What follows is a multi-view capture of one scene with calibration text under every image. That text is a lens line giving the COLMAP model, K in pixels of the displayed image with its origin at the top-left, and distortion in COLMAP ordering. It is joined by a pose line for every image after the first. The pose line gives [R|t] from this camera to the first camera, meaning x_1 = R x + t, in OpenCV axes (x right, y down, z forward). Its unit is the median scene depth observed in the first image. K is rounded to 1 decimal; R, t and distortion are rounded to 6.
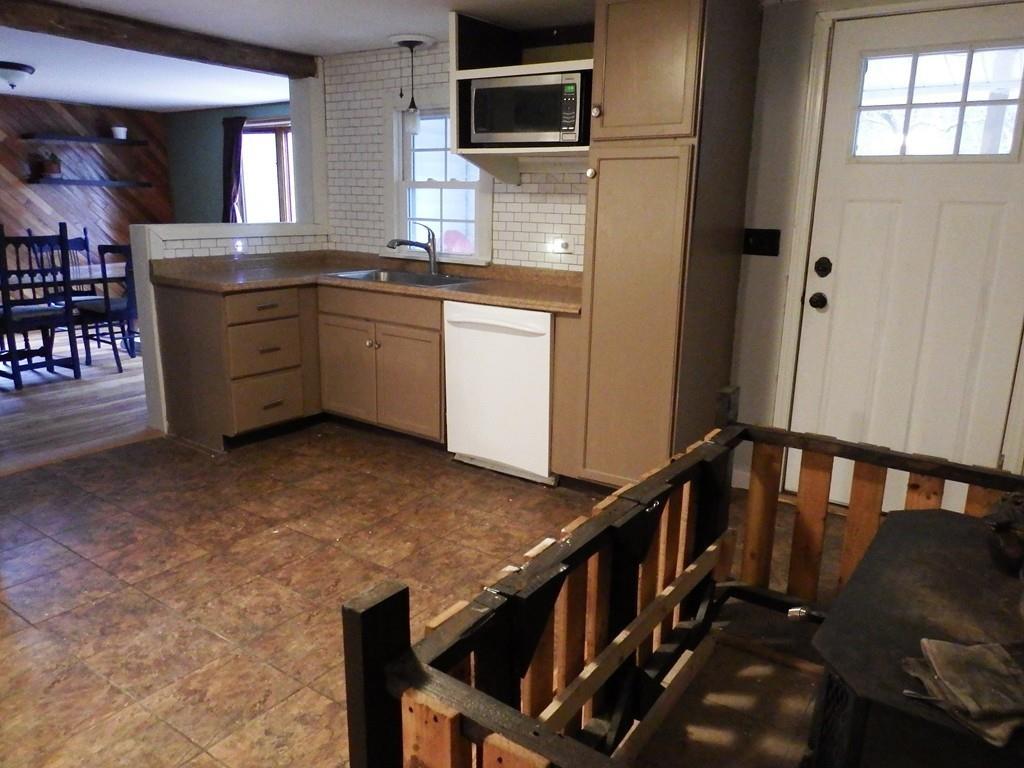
lens RADIAL K [[746.0, 0, 512.0], [0, 746.0, 384.0], [0, 0, 1]] dist [0.004470, 0.003714]
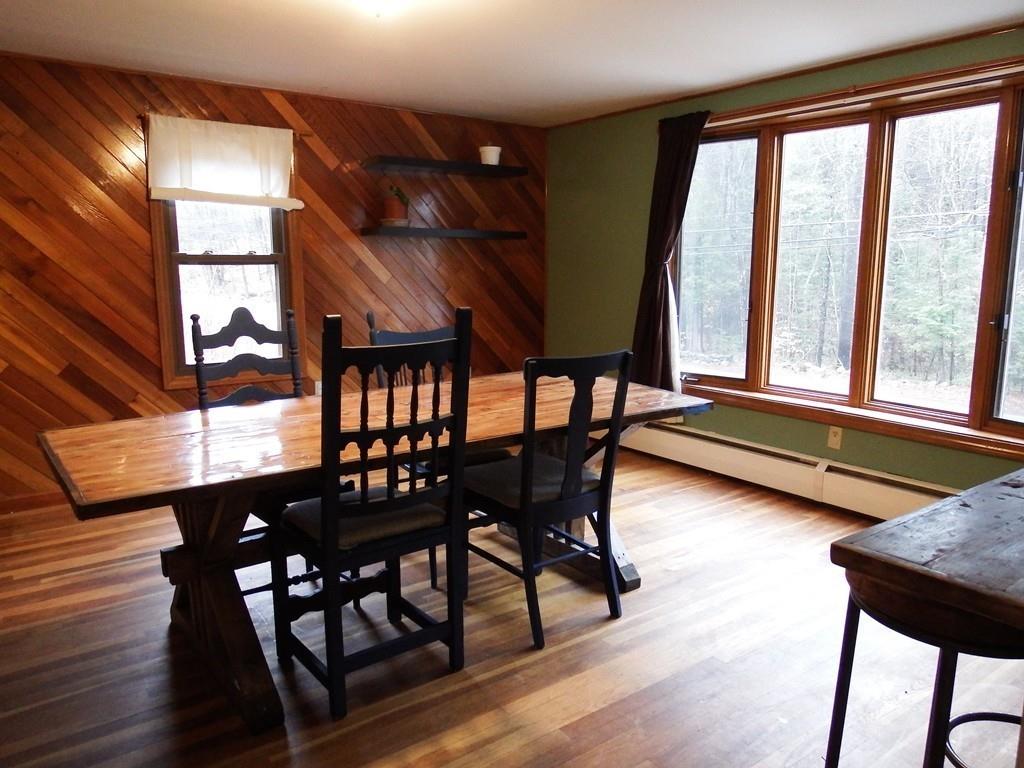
lens RADIAL K [[746.0, 0, 512.0], [0, 746.0, 384.0], [0, 0, 1]] dist [0.004470, 0.003714]
pose [[0.948729, 0.041838, -0.313309, -0.312252], [-0.063208, 0.996293, -0.058360, -0.109634], [0.309706, 0.075171, 0.947856, 0.433856]]
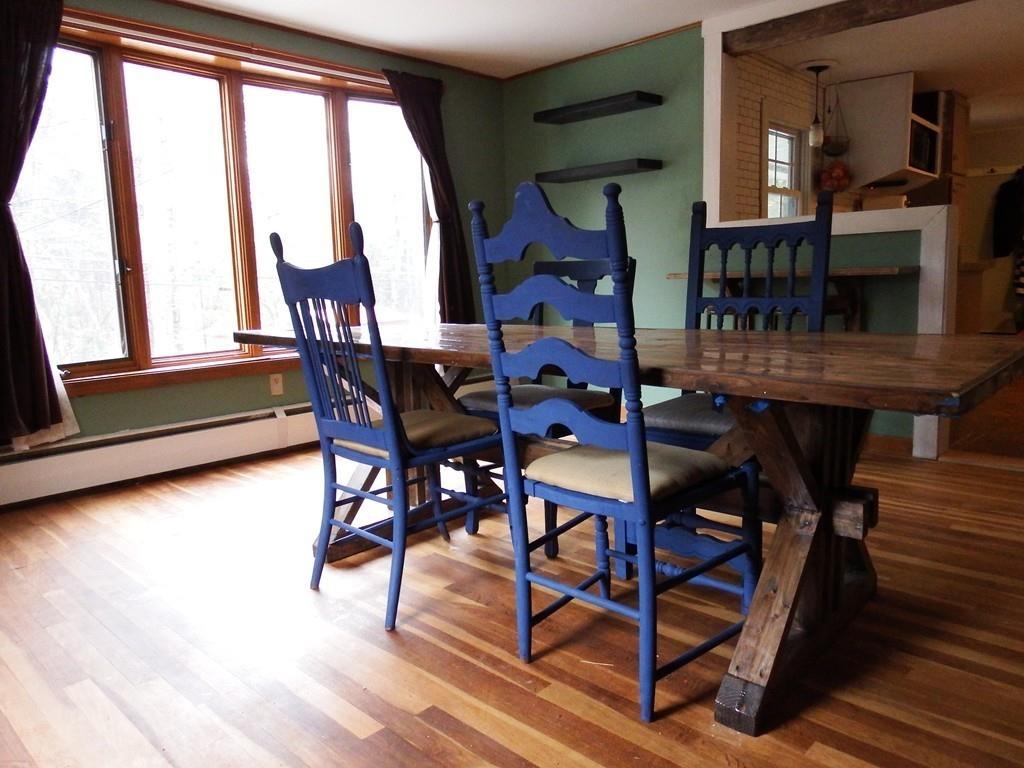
lens RADIAL K [[746.0, 0, 512.0], [0, 746.0, 384.0], [0, 0, 1]] dist [0.004470, 0.003714]
pose [[0.176893, -0.208119, 0.961975, -0.764144], [0.202981, 0.964091, 0.171252, -0.177342], [-0.963072, 0.164970, 0.212786, 0.713751]]
